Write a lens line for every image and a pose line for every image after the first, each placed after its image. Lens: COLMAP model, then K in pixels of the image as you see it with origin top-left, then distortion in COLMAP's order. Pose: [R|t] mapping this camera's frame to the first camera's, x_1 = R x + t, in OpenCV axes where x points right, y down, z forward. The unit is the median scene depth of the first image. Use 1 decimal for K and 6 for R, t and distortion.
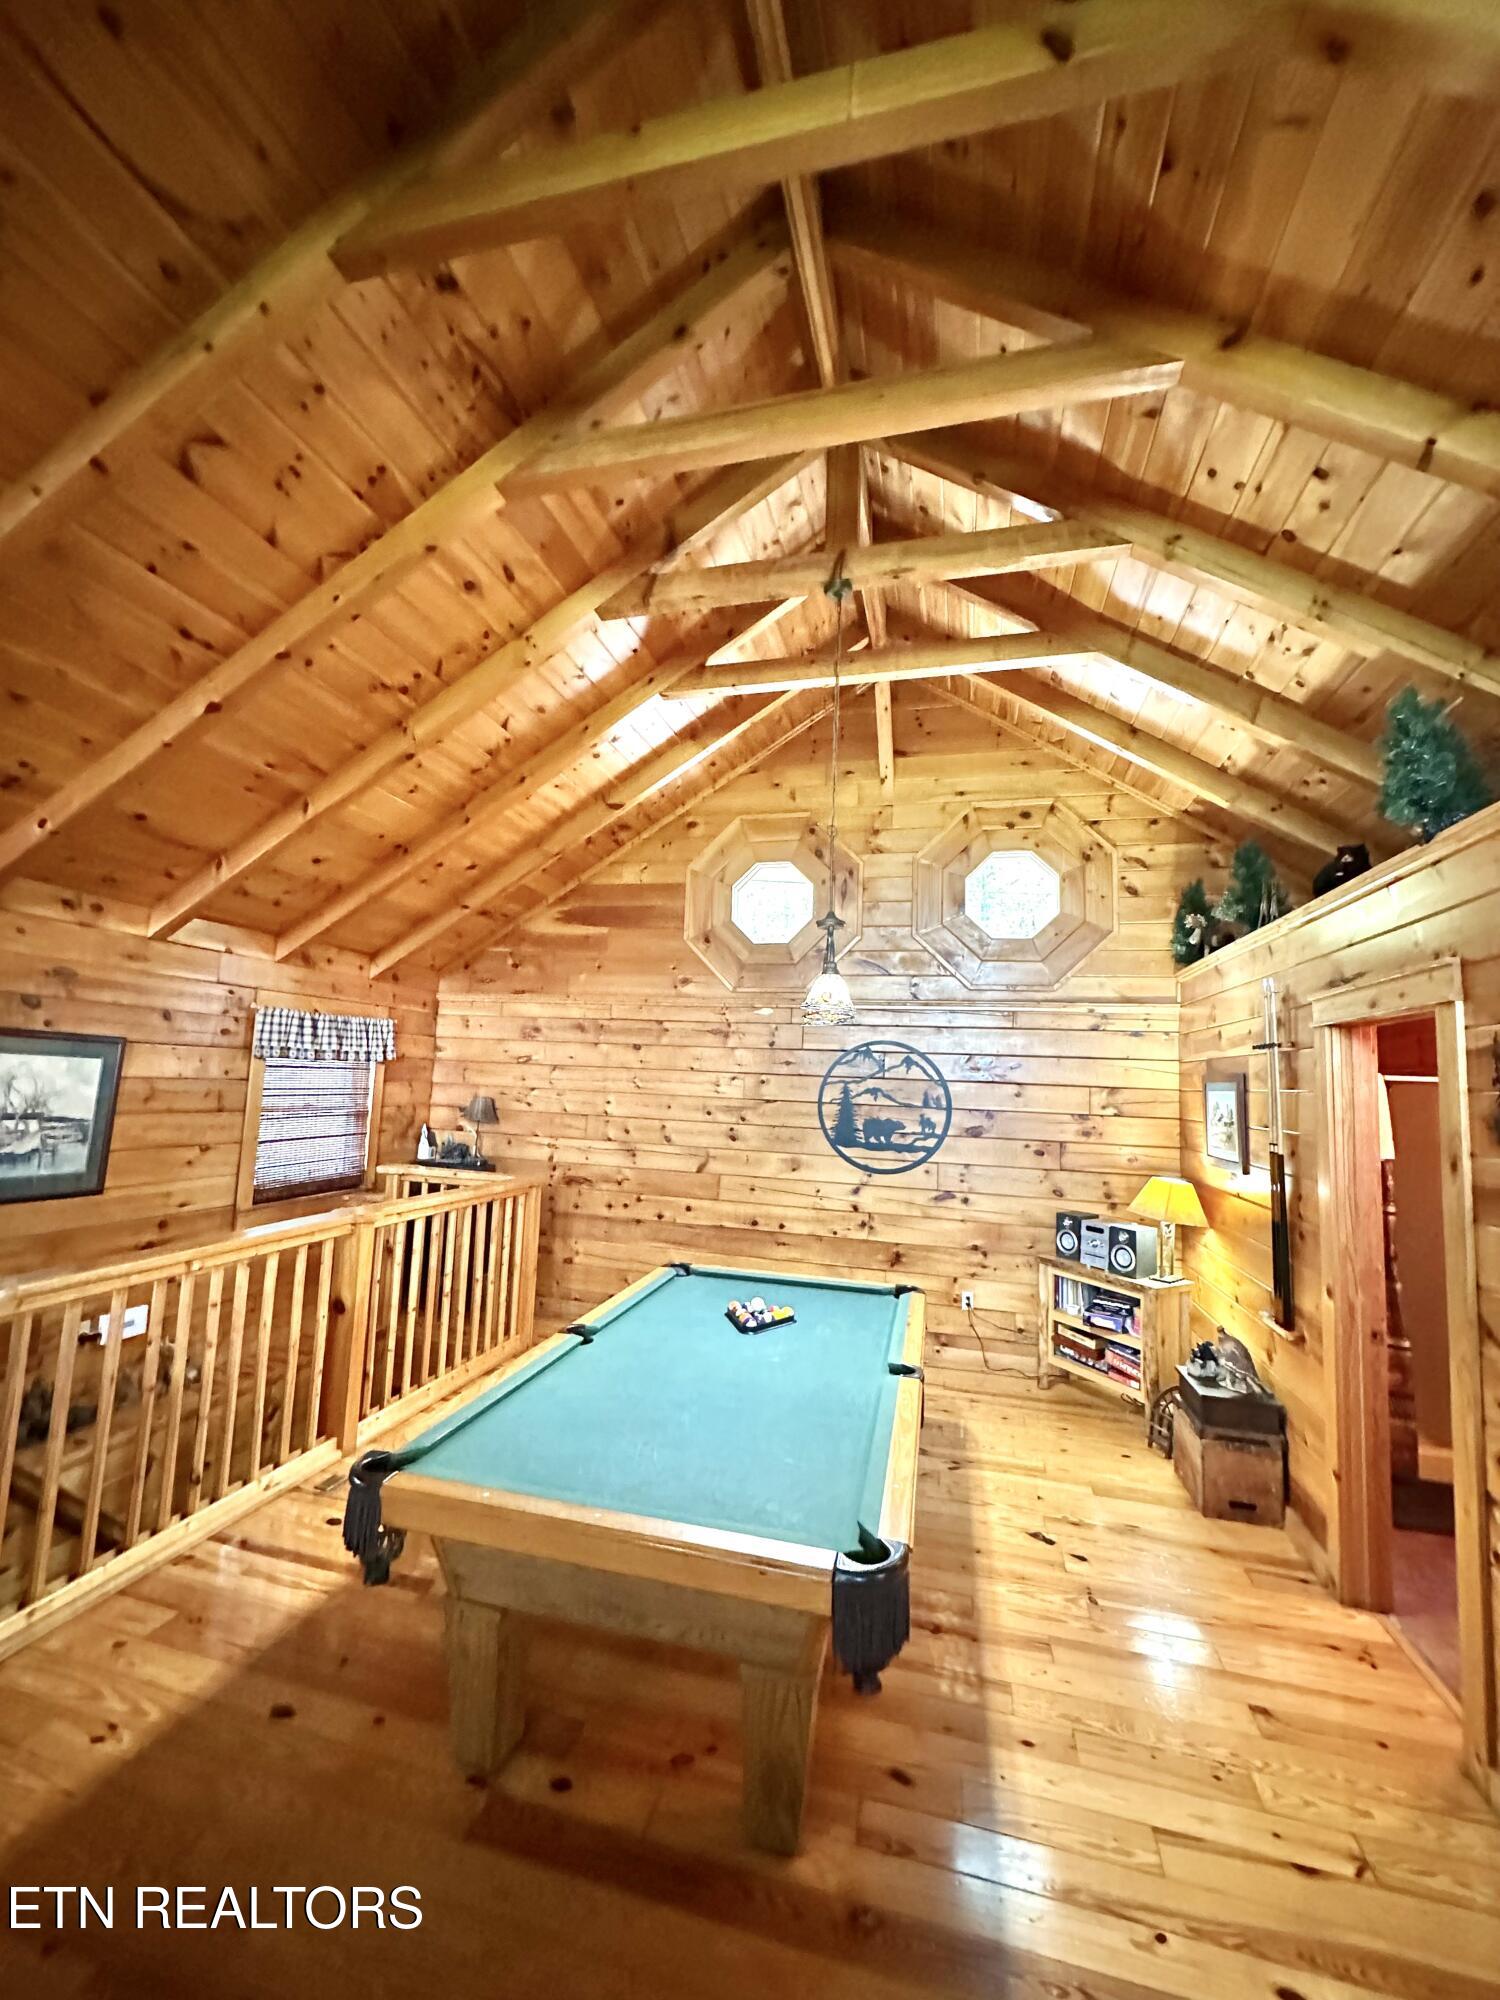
lens RADIAL K [[799.0, 0, 750.6], [0, 799.0, 998.7], [0, 0, 1]] dist [-0.003313, 0.000518]
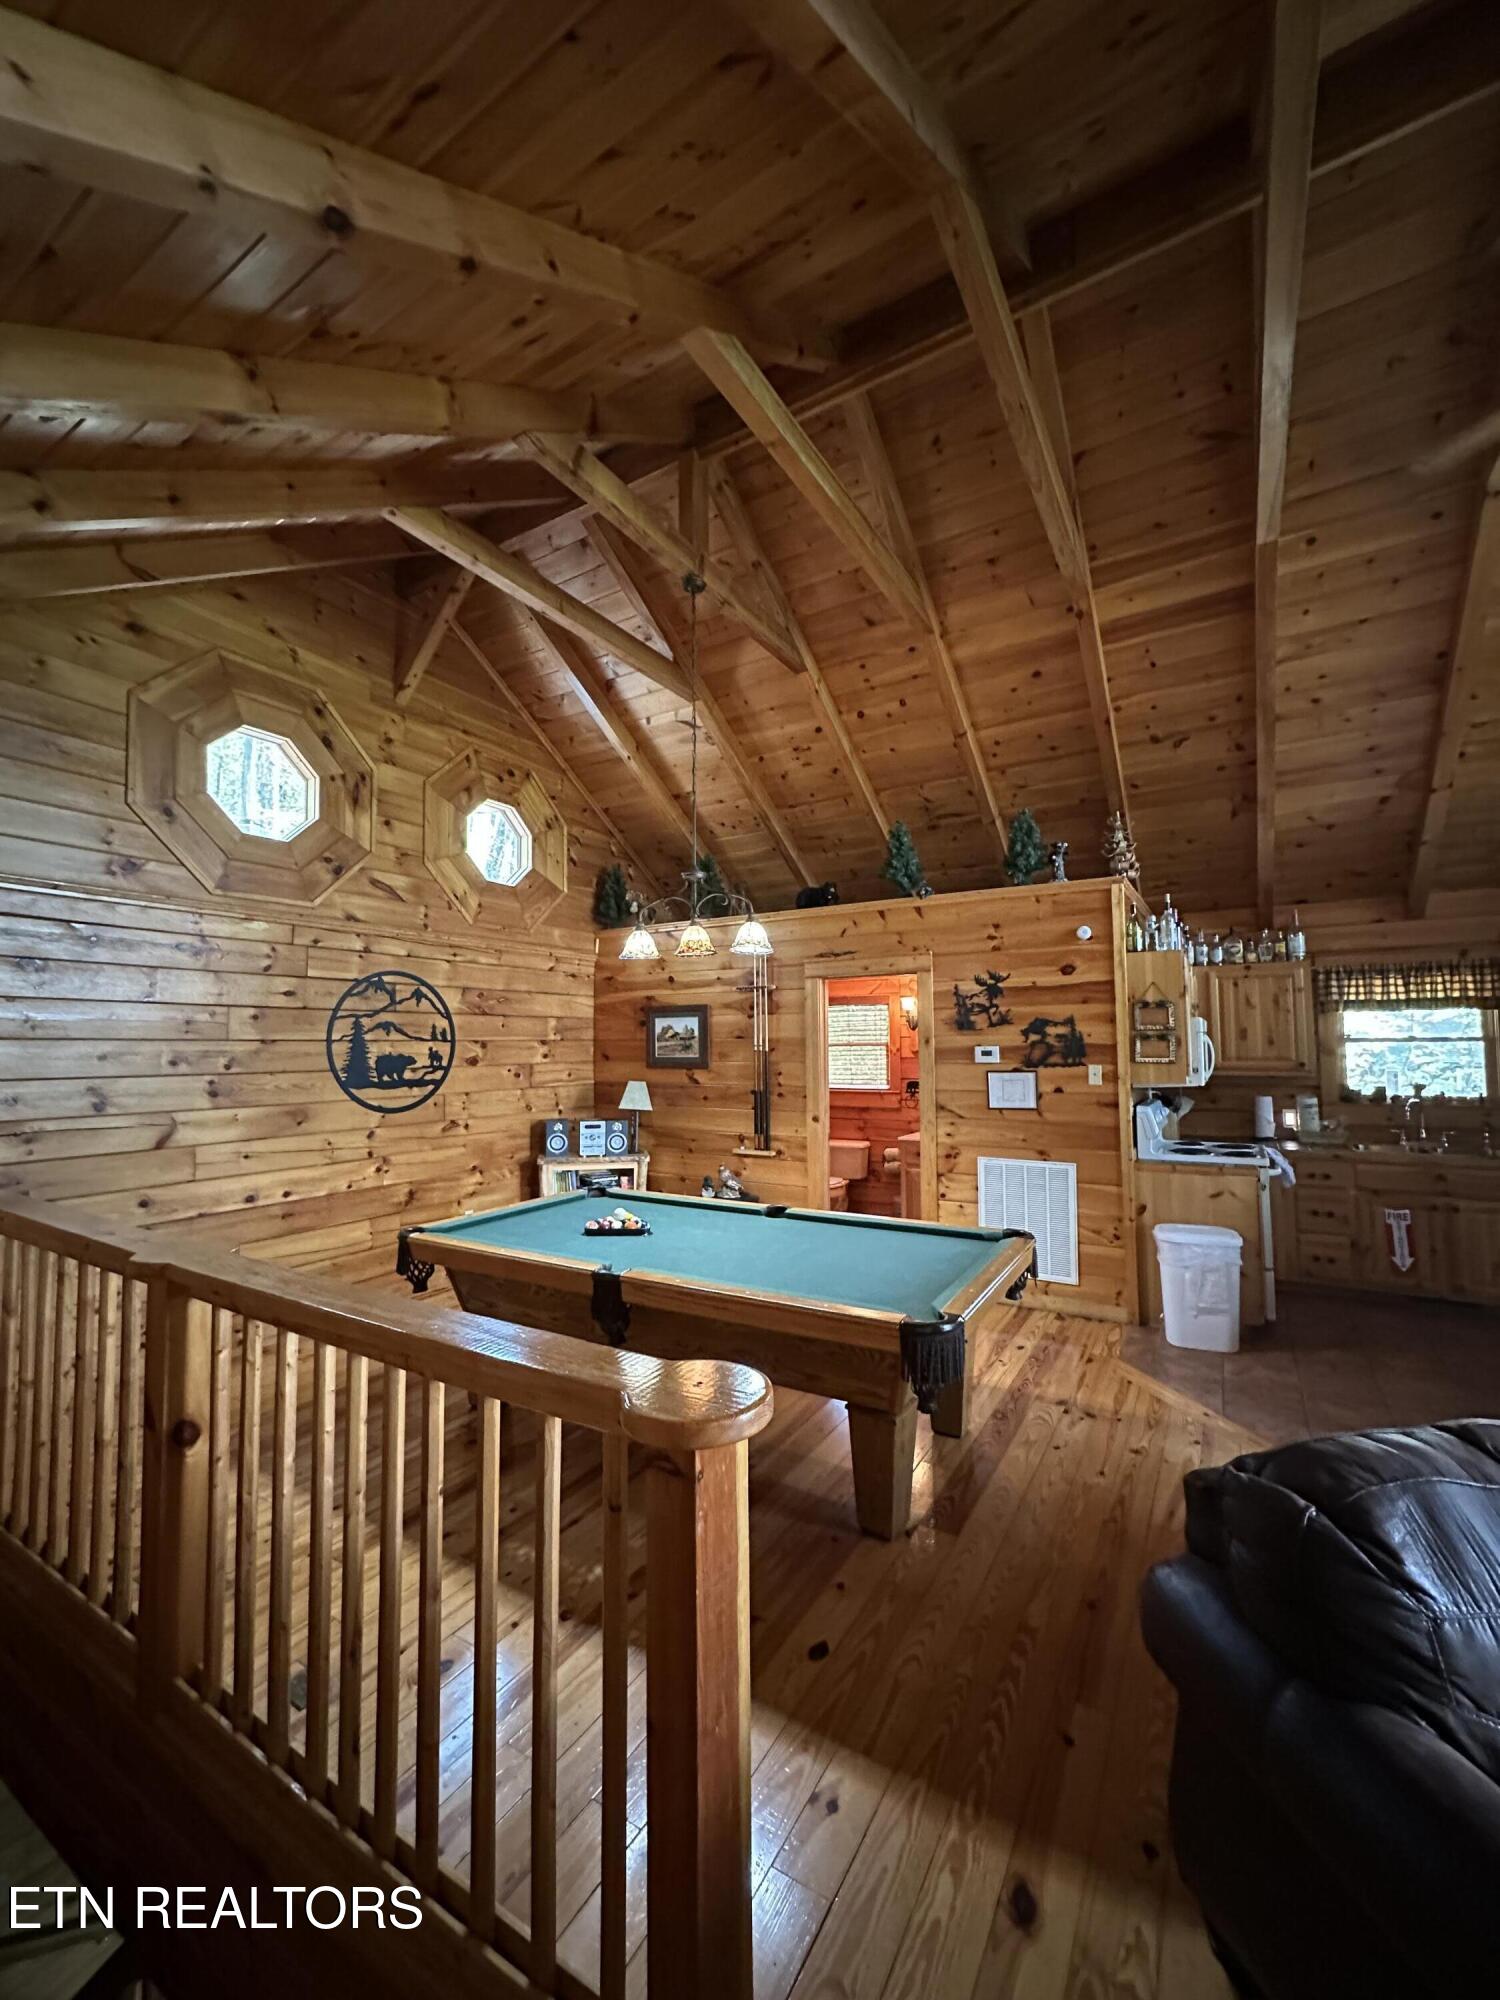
lens RADIAL K [[799.0, 0, 750.6], [0, 799.0, 998.7], [0, 0, 1]] dist [-0.003313, 0.000518]
pose [[0.289798, 0.011939, 0.957013, -0.654095], [-0.080334, 0.996697, 0.011892, 0.043503], [-0.953711, -0.080327, 0.289800, 0.362256]]
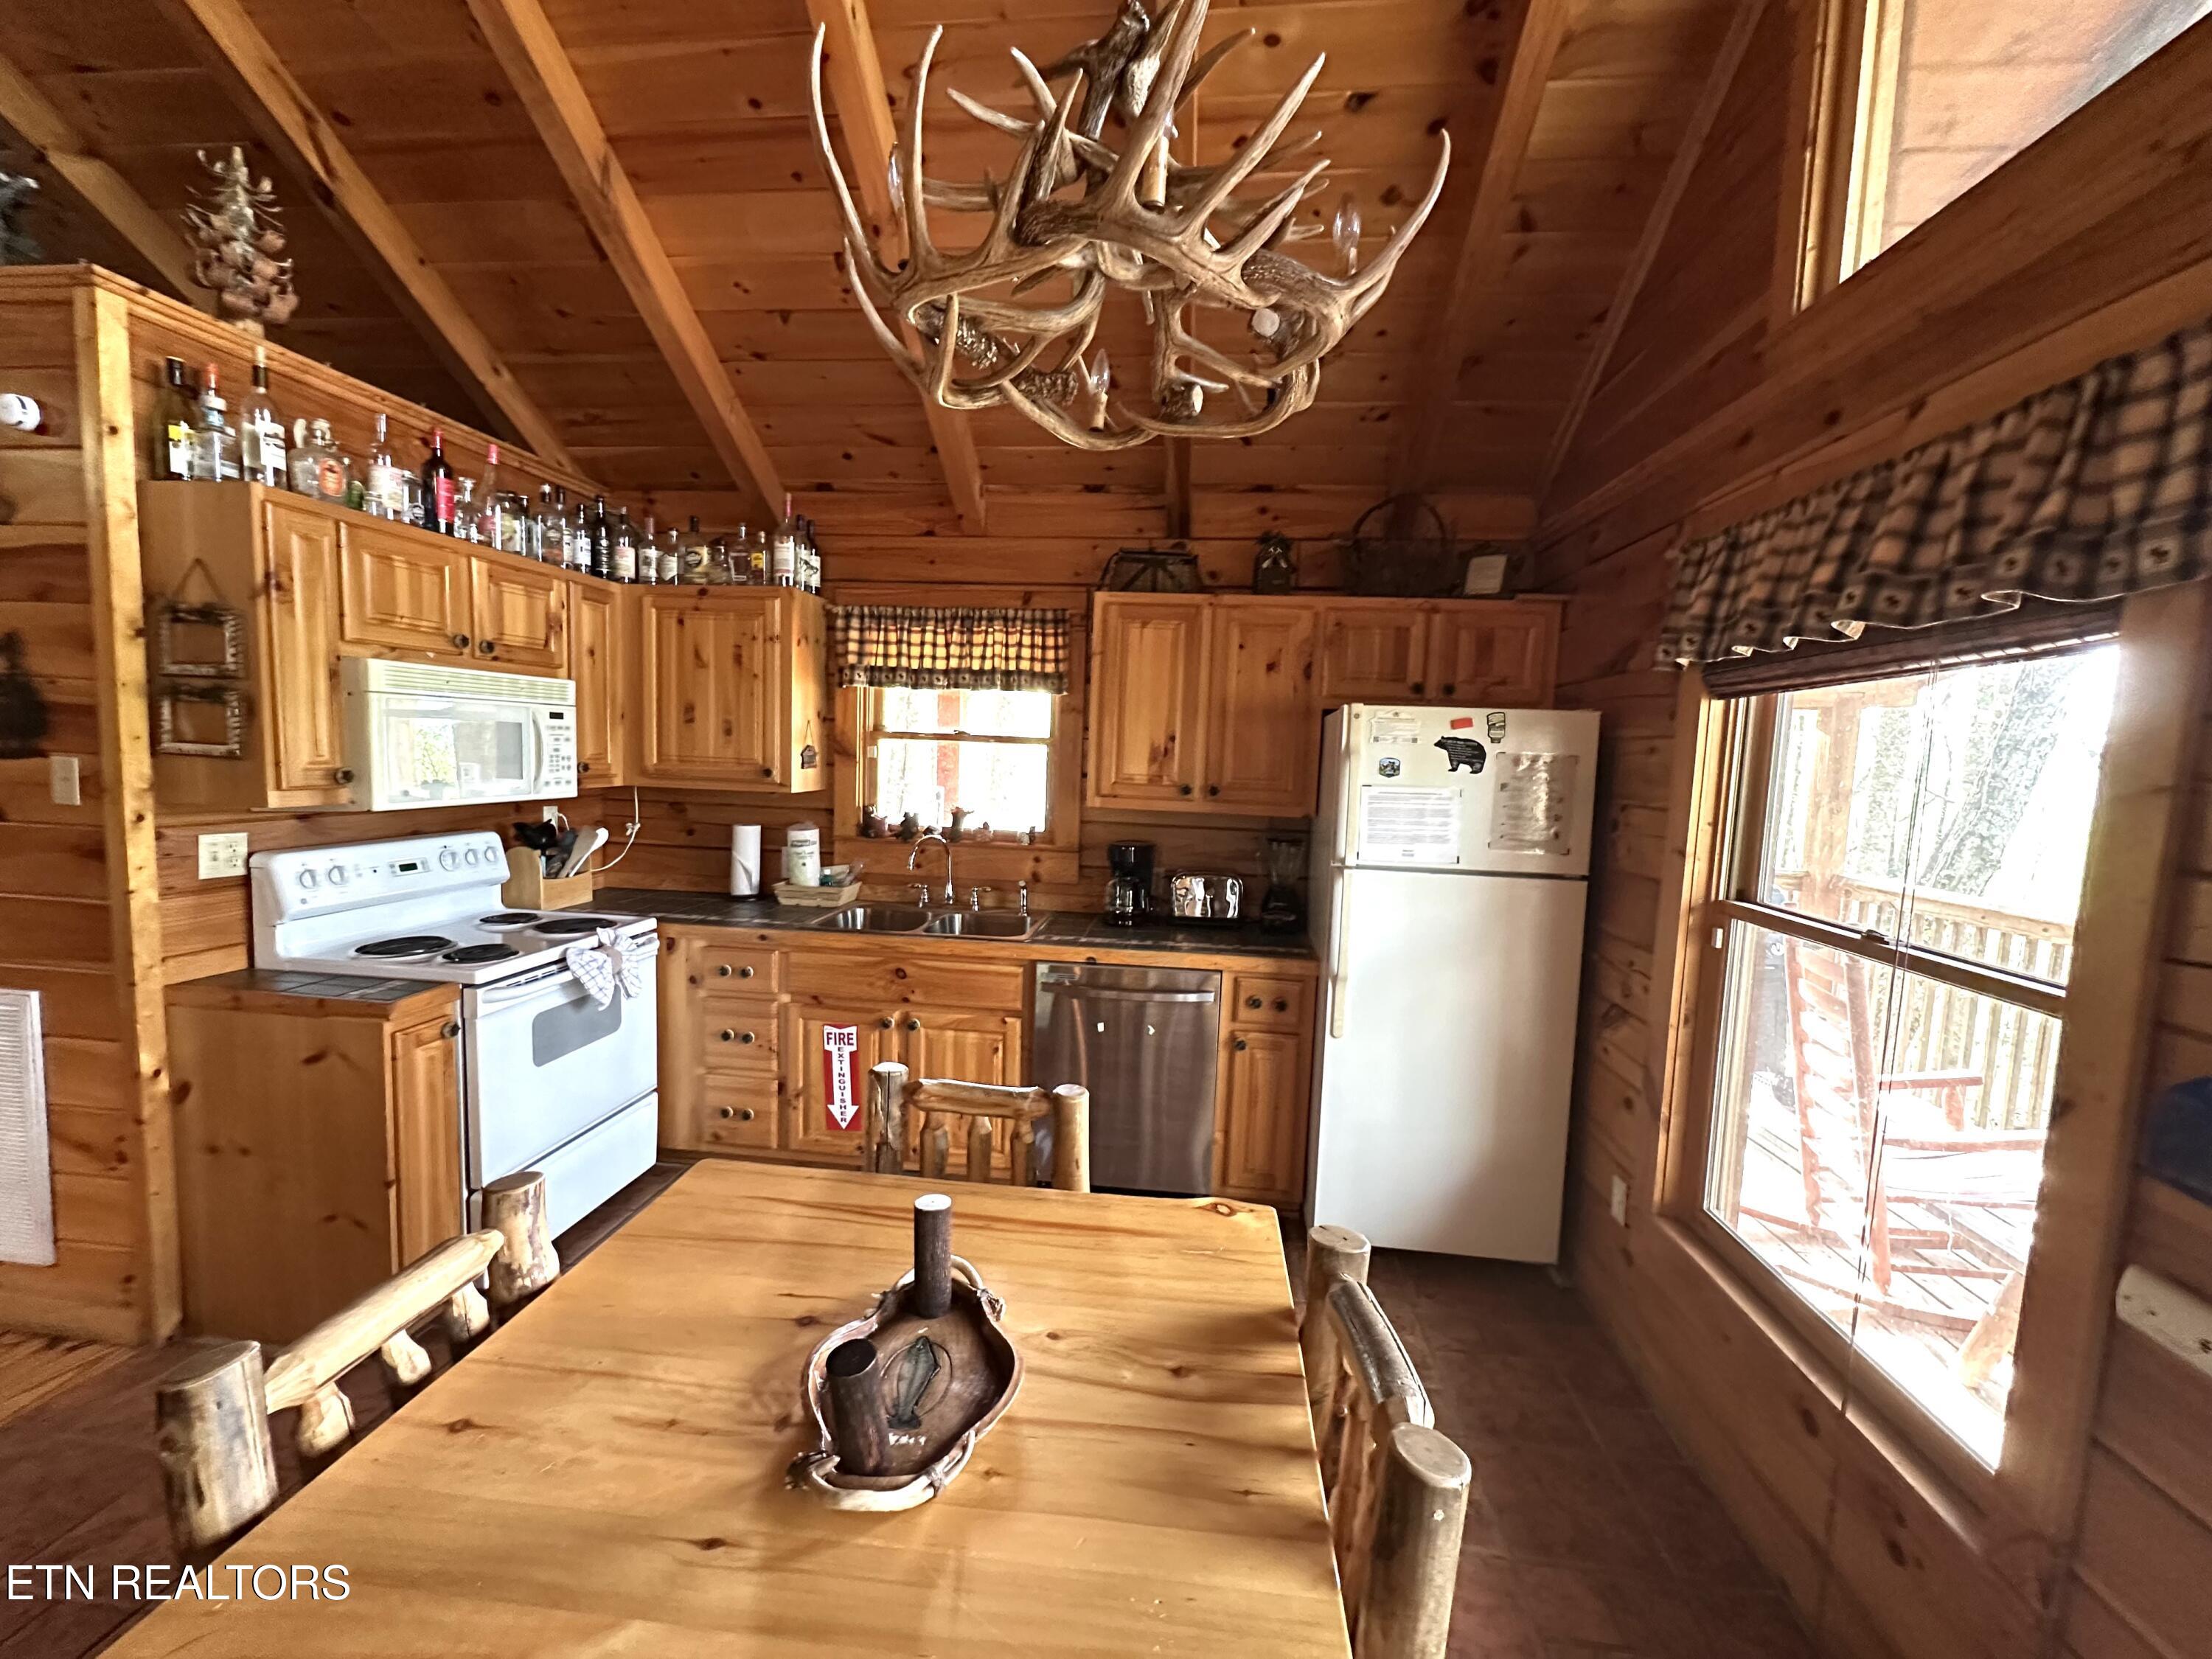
lens RADIAL K [[883.7, 0, 1106.0], [0, 883.7, 829.5], [0, 0, 1]] dist [-0.003313, 0.000518]
pose [[-0.139551, -0.137829, 0.980576, -0.135418], [-0.148511, 0.981978, 0.116891, 0.012362], [-0.979015, -0.129314, -0.157505, -0.169959]]
